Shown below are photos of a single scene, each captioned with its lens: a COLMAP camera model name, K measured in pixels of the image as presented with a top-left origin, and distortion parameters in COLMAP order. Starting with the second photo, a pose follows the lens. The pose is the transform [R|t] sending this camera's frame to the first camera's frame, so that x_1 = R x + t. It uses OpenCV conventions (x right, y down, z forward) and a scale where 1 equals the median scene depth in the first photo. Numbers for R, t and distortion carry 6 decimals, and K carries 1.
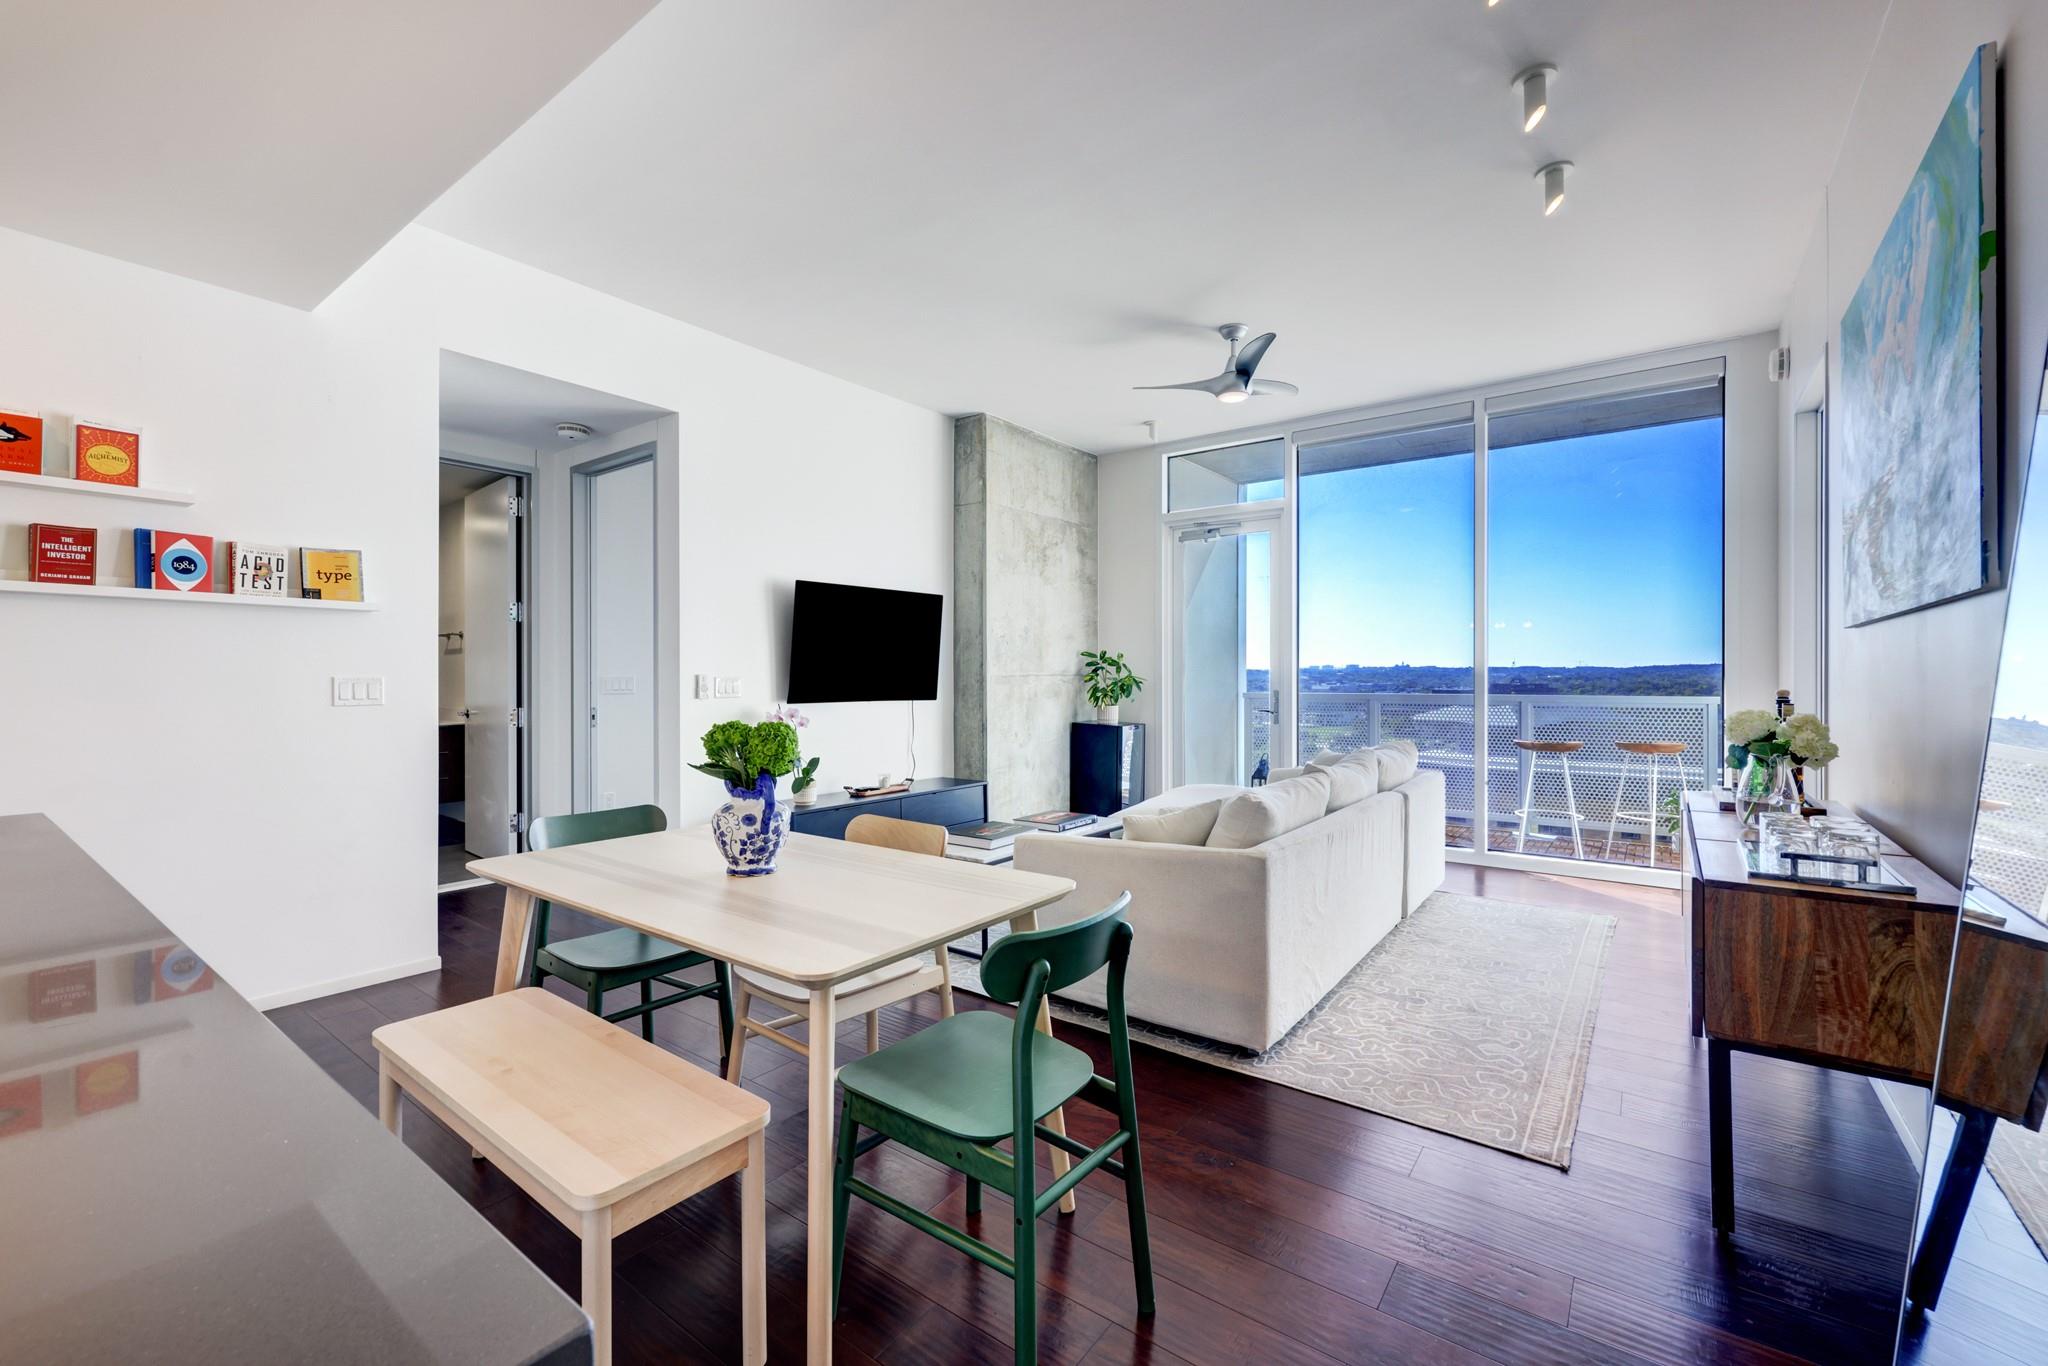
lens RADIAL K [[852.7, 0, 1041.5], [0, 852.7, 681.7], [0, 0, 1]] dist [-0.001252, -0.000516]
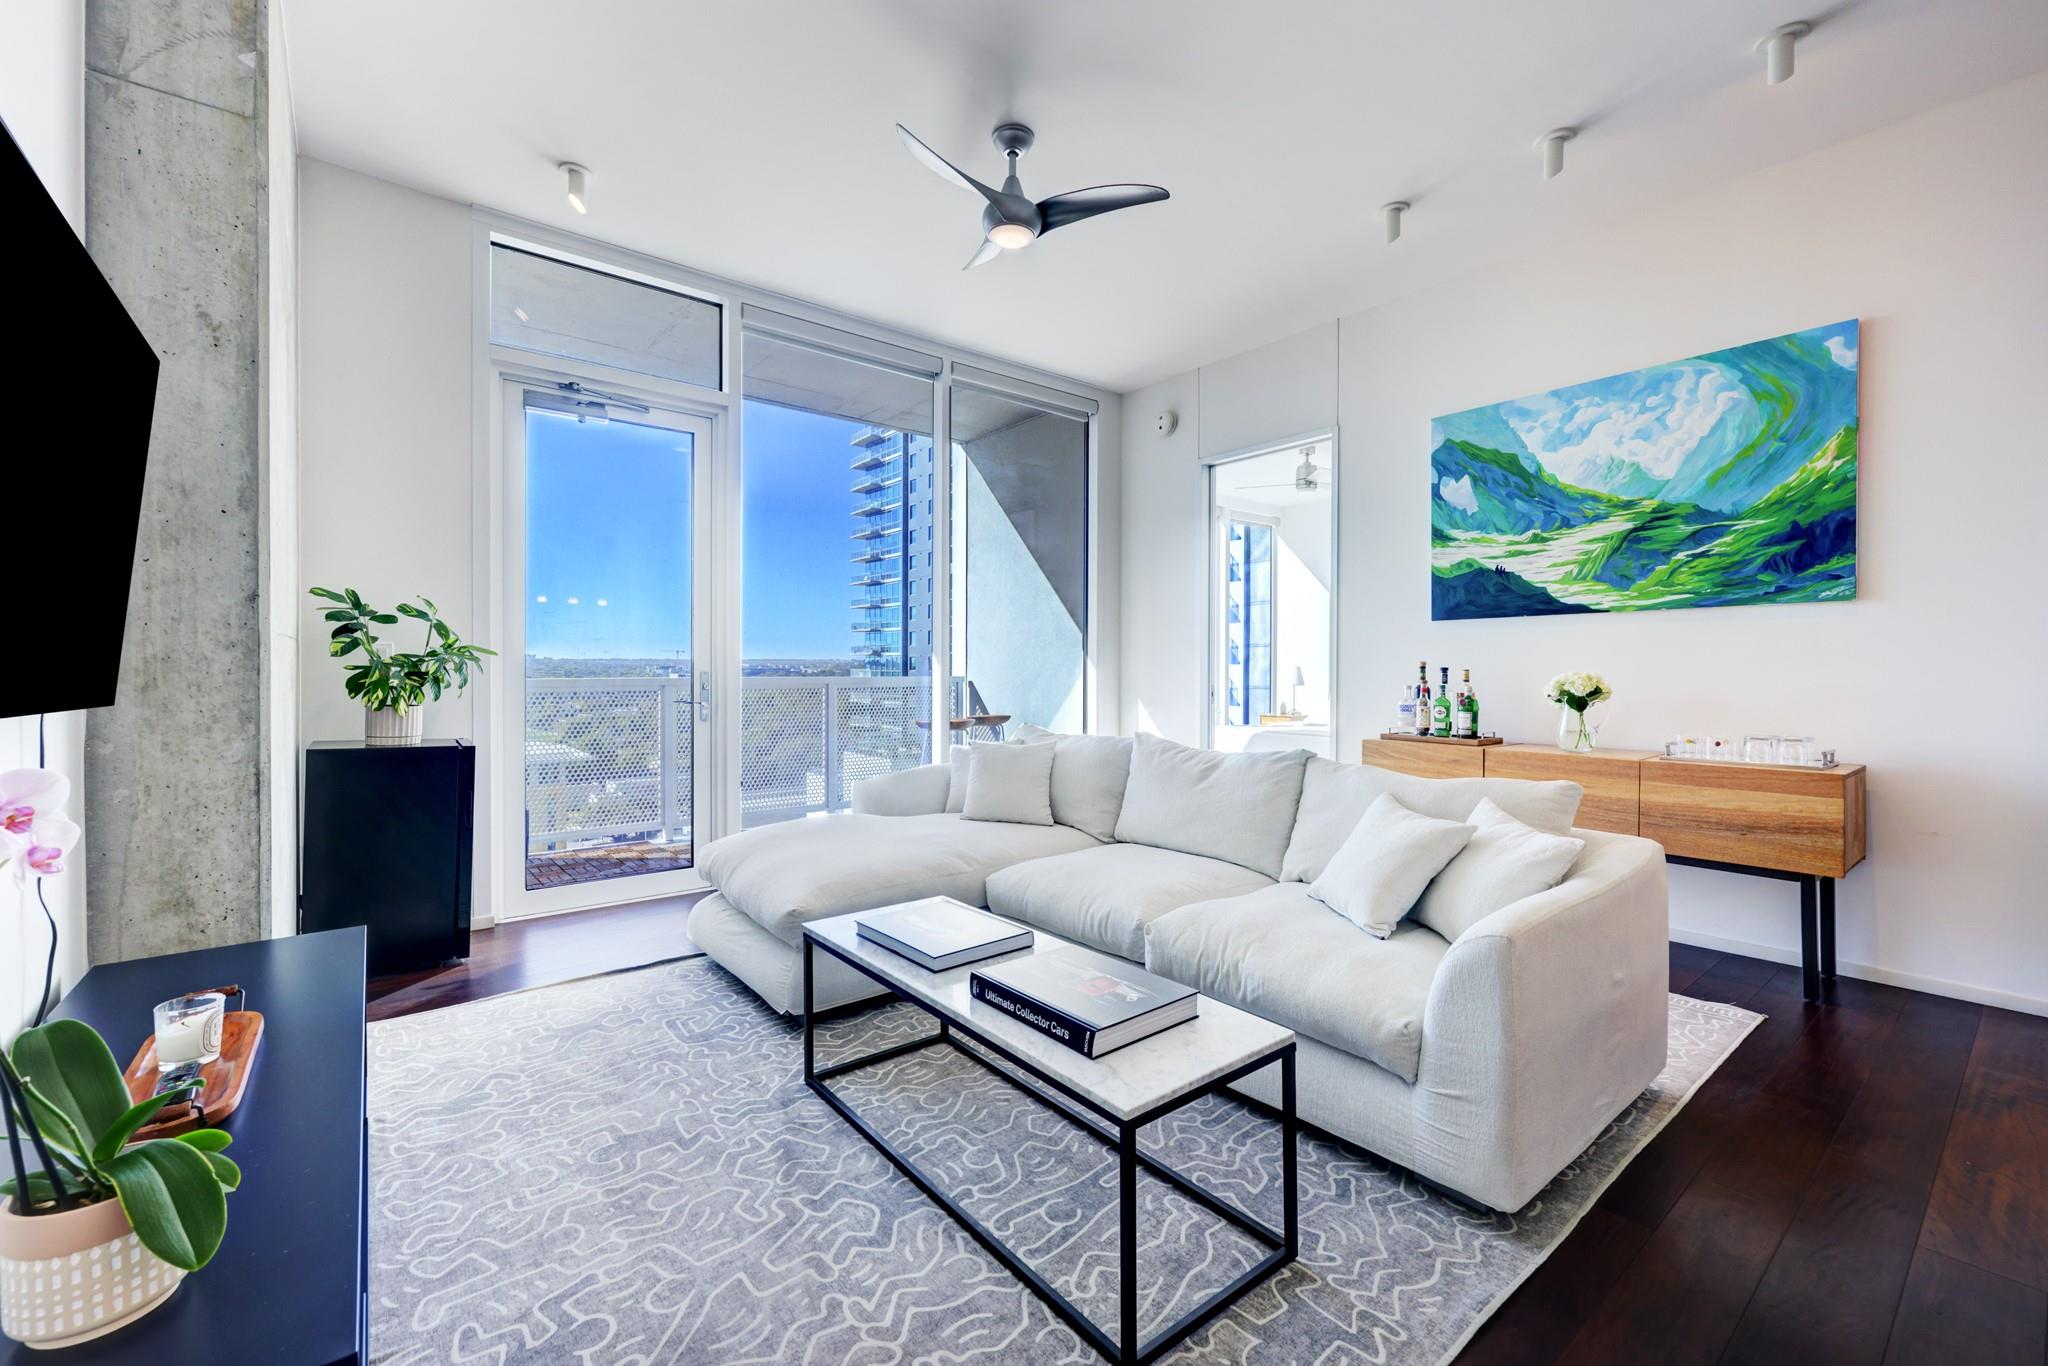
lens RADIAL K [[818.1, 0, 1050.0], [0, 818.1, 673.6], [0, 0, 1]] dist [0.002924, -0.000551]
pose [[0.233334, -0.004404, 0.972387, -0.429590], [0.002404, 0.999989, 0.003953, 0.014123], [-0.972394, 0.001416, 0.233342, 0.886852]]
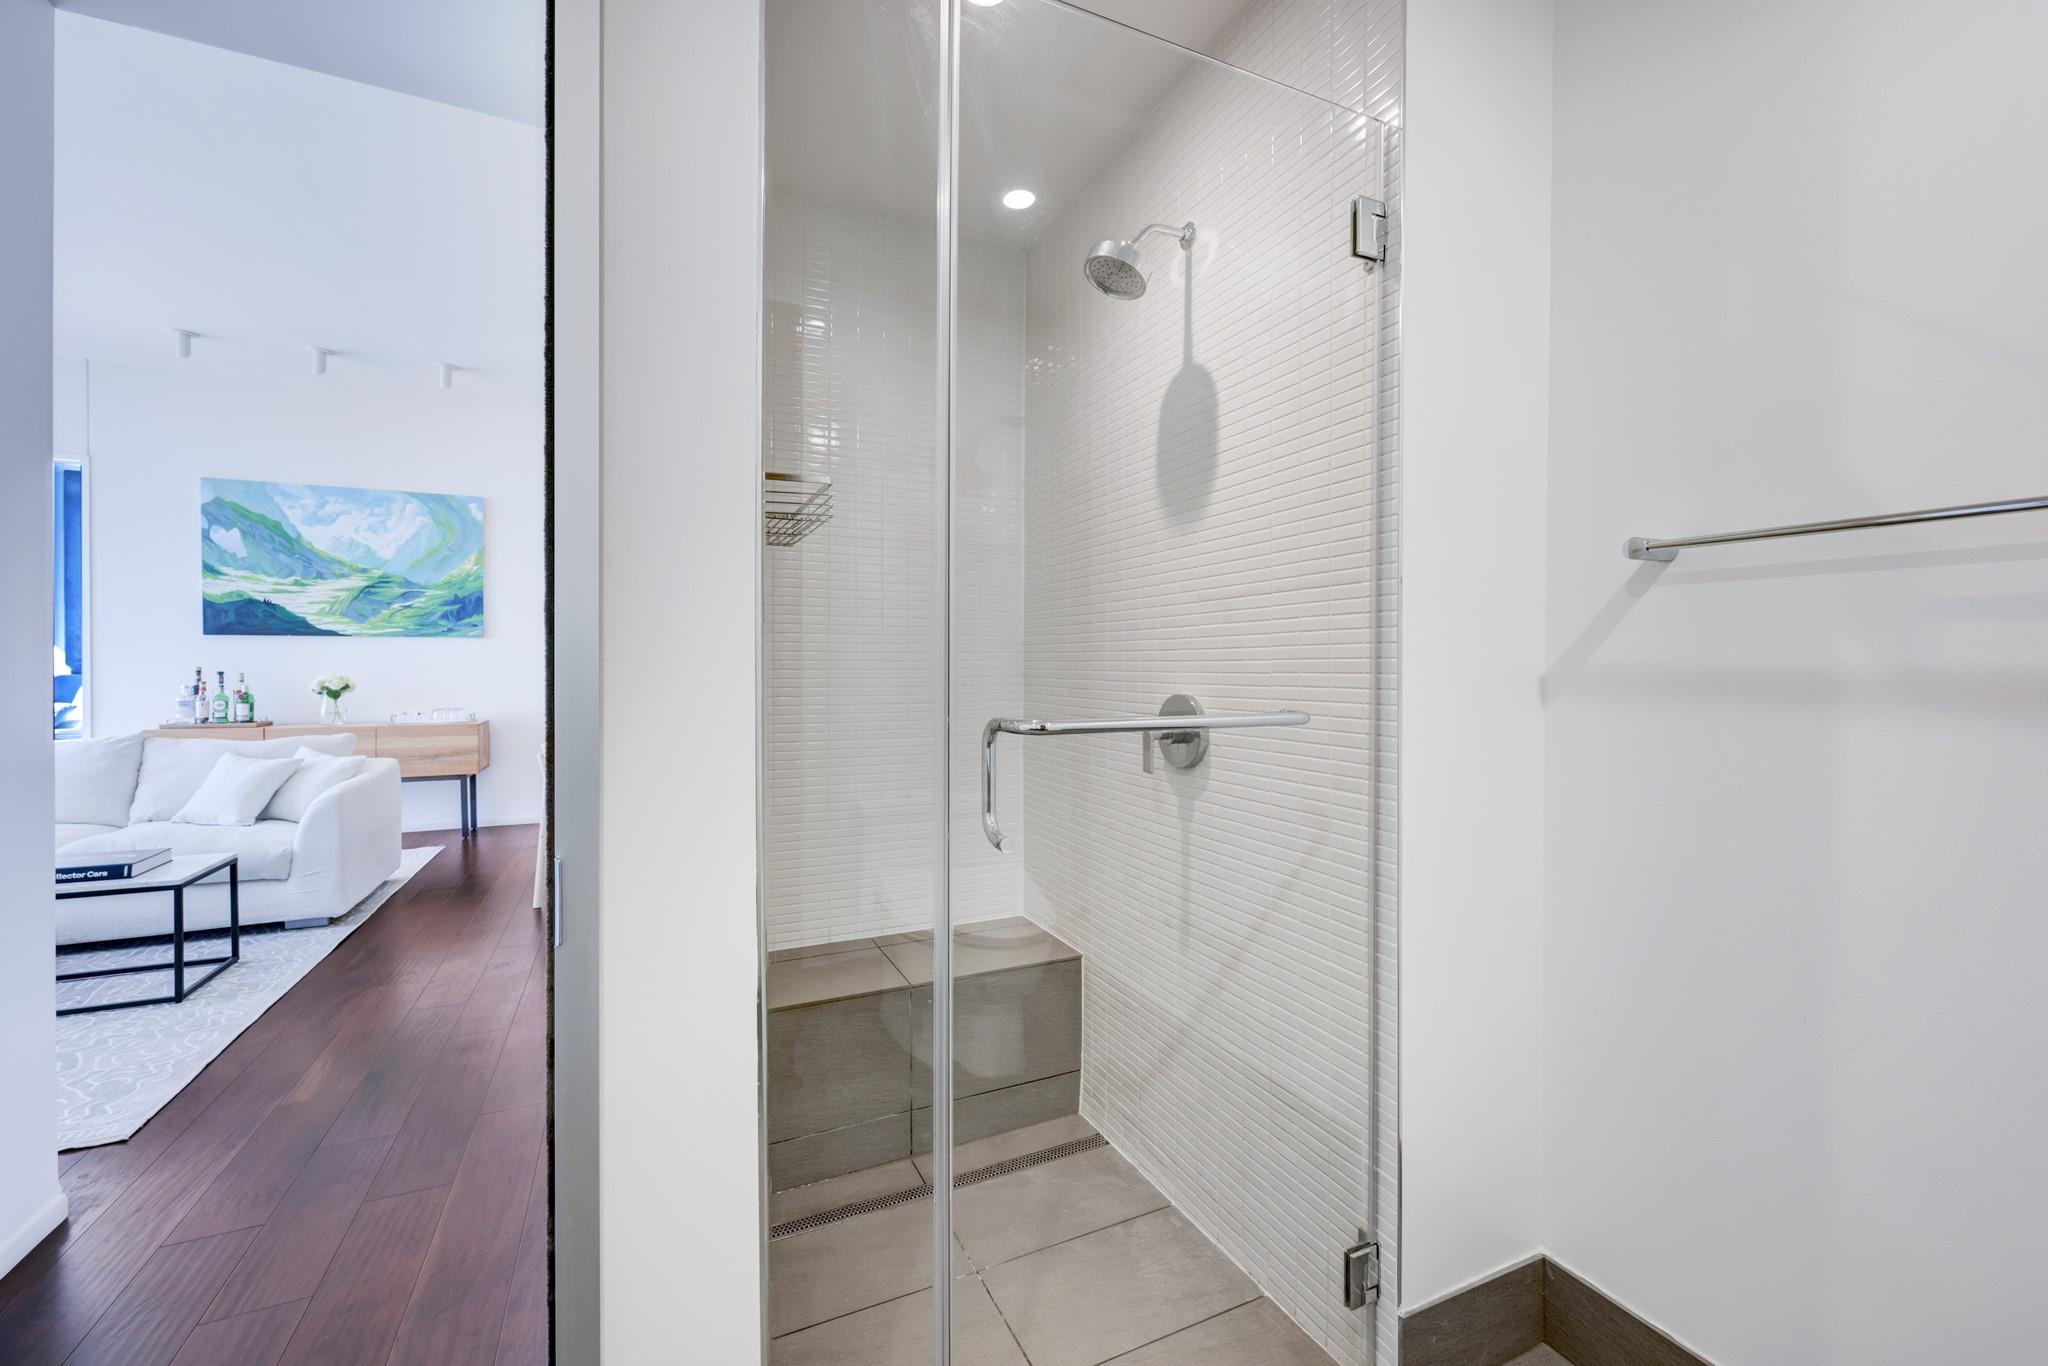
lens RADIAL K [[870.7, 0, 1066.6], [0, 870.7, 675.1], [0, 0, 1]] dist [-0.001650, -0.000716]
pose [[-0.892229, -0.008595, 0.451501, -1.160090], [-0.000855, 0.999849, 0.017344, -0.006811], [-0.451582, 0.015089, -0.892102, 1.264935]]
